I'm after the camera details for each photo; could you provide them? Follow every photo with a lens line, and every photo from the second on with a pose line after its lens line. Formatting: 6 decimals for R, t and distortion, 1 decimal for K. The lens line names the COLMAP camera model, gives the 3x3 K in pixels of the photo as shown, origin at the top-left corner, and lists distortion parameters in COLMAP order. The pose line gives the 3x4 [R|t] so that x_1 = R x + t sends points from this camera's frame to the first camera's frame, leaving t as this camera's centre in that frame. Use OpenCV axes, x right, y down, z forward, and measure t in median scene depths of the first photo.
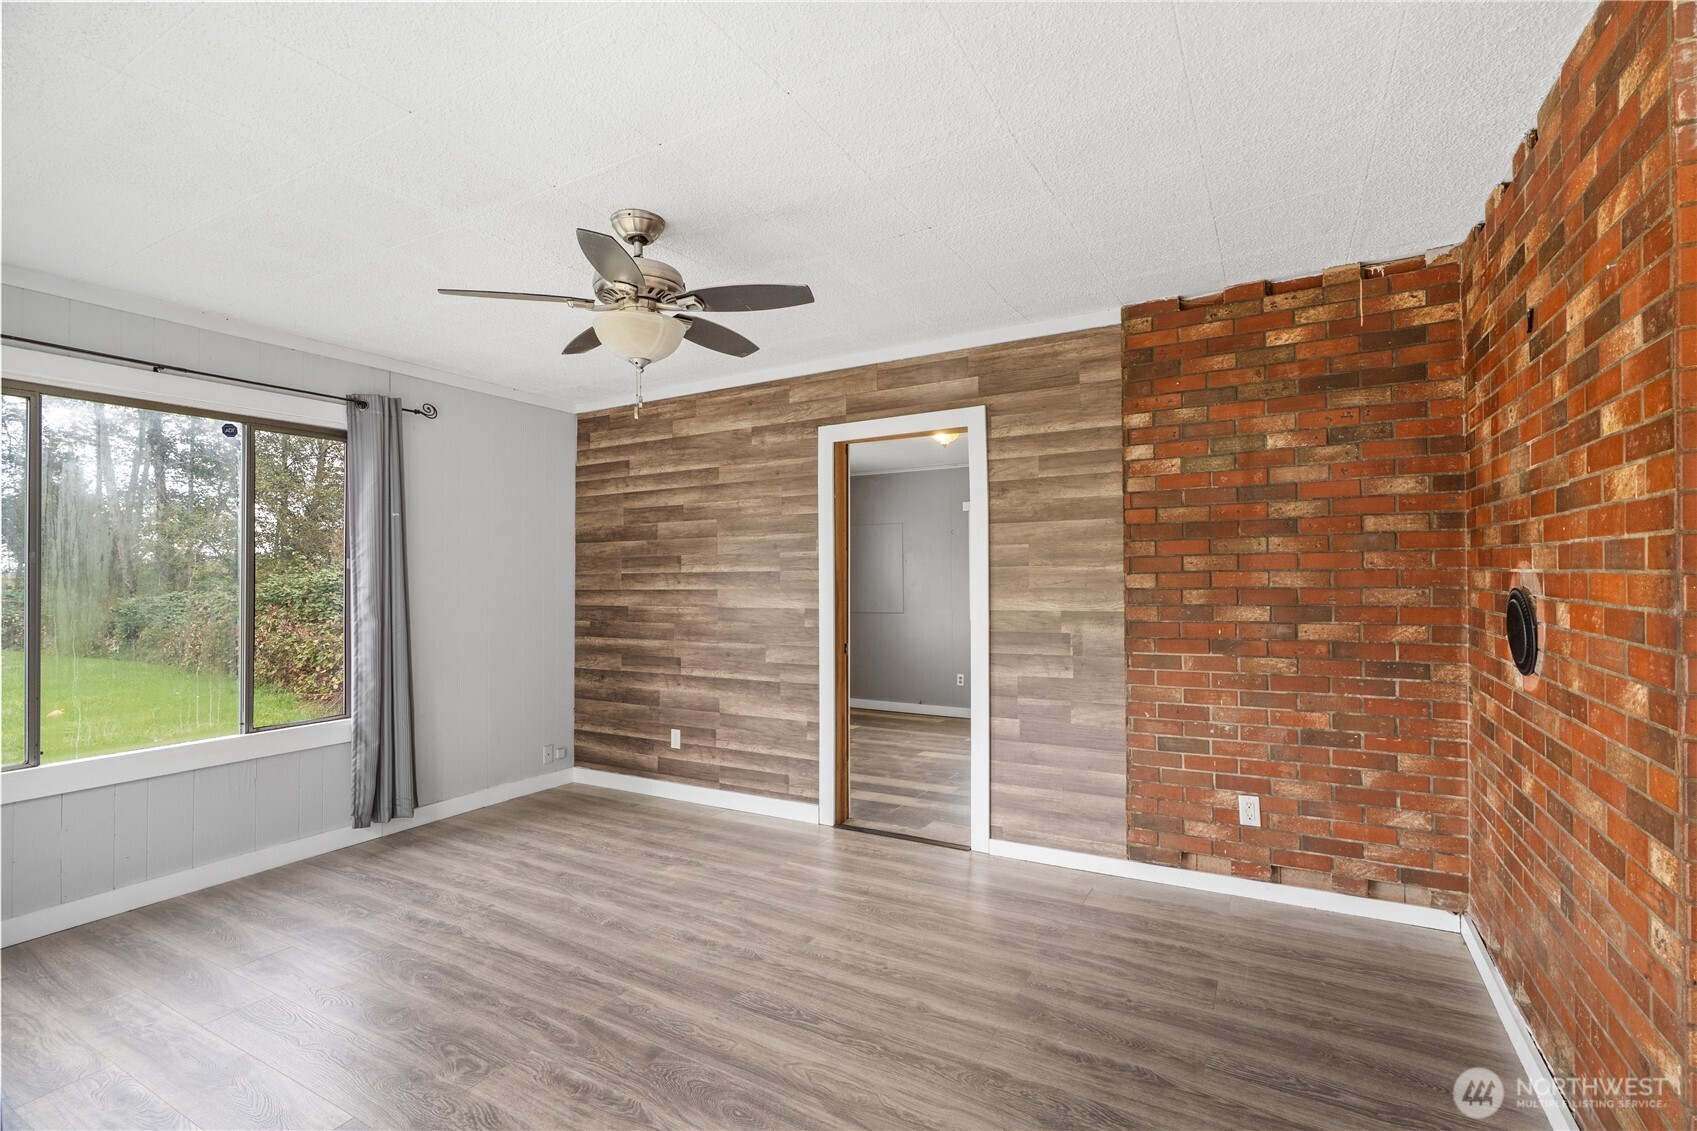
lens RADIAL K [[770.2, 0, 852.1], [0, 770.2, 564.7], [0, 0, 1]] dist [-0.004411, 0.001482]
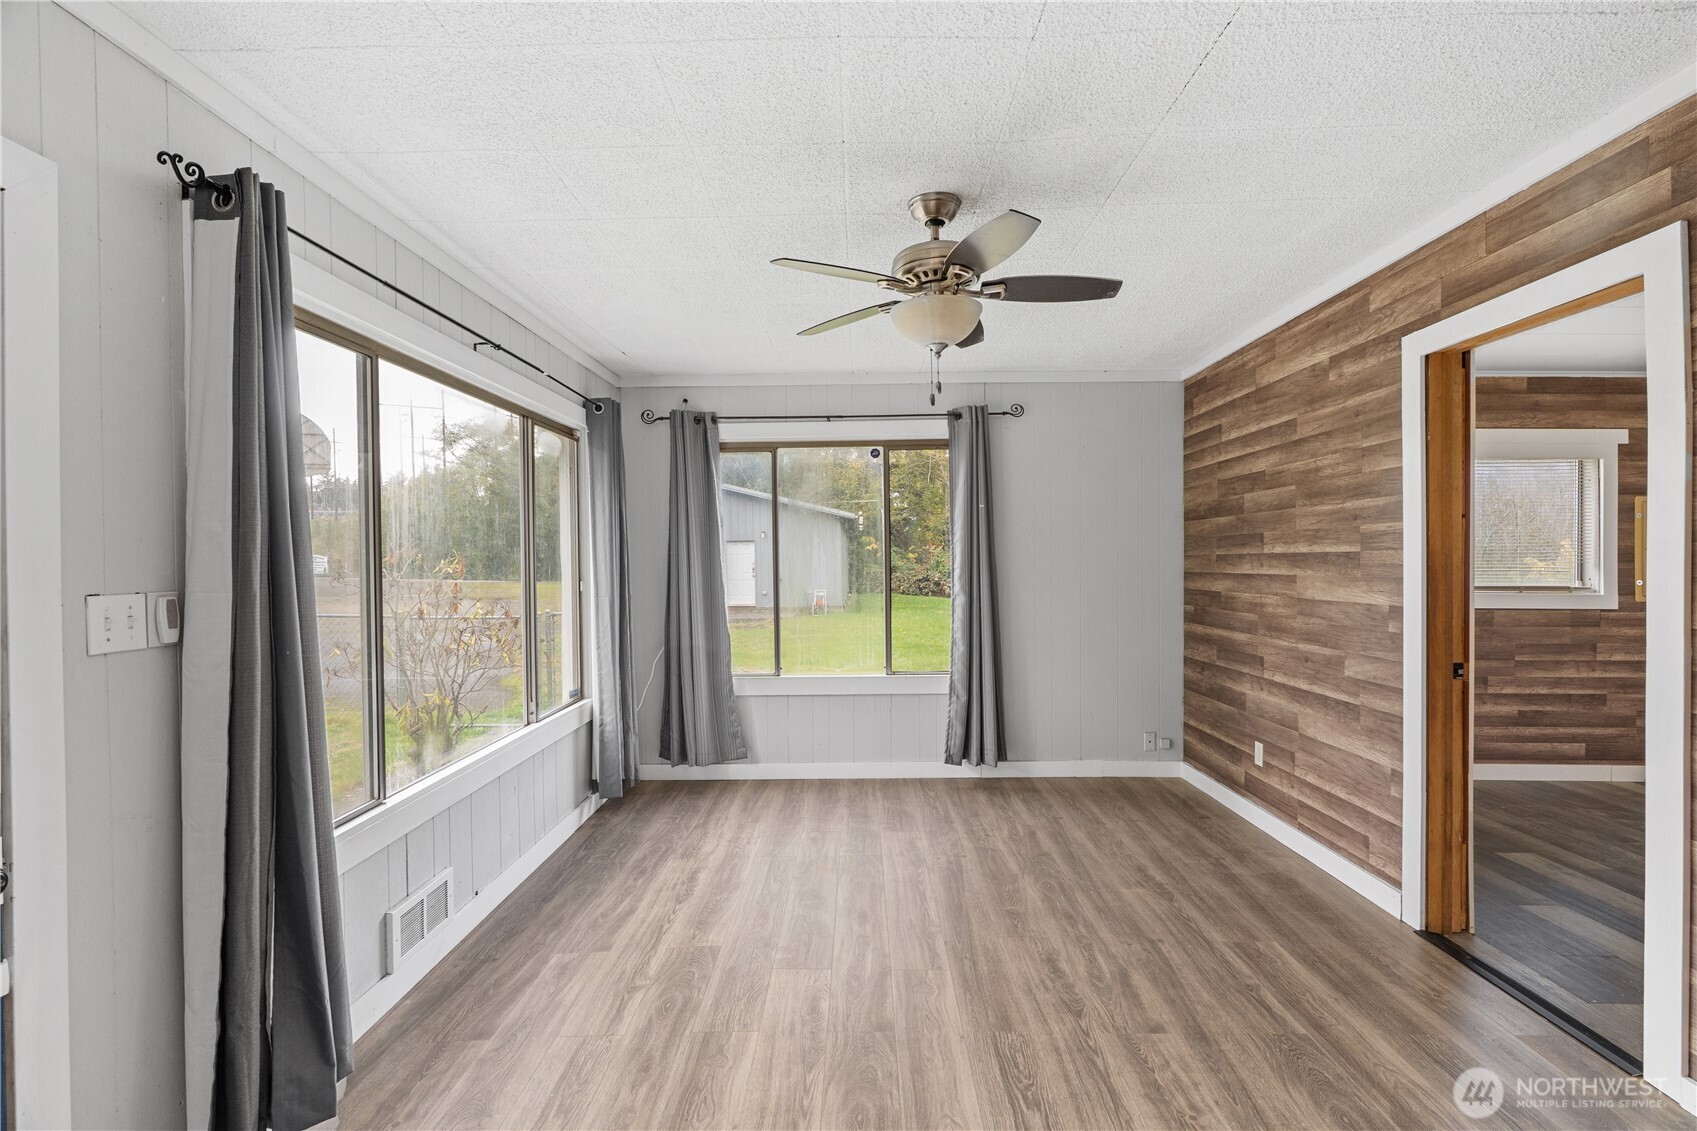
lens RADIAL K [[770.2, 0, 847.4], [0, 770.2, 565.8], [0, 0, 1]] dist [-0.004411, 0.001482]
pose [[0.475989, 0.008629, -0.879409, 0.310483], [0.021677, 0.999533, 0.021540, -0.004103], [0.879184, -0.029315, 0.475580, 0.240954]]
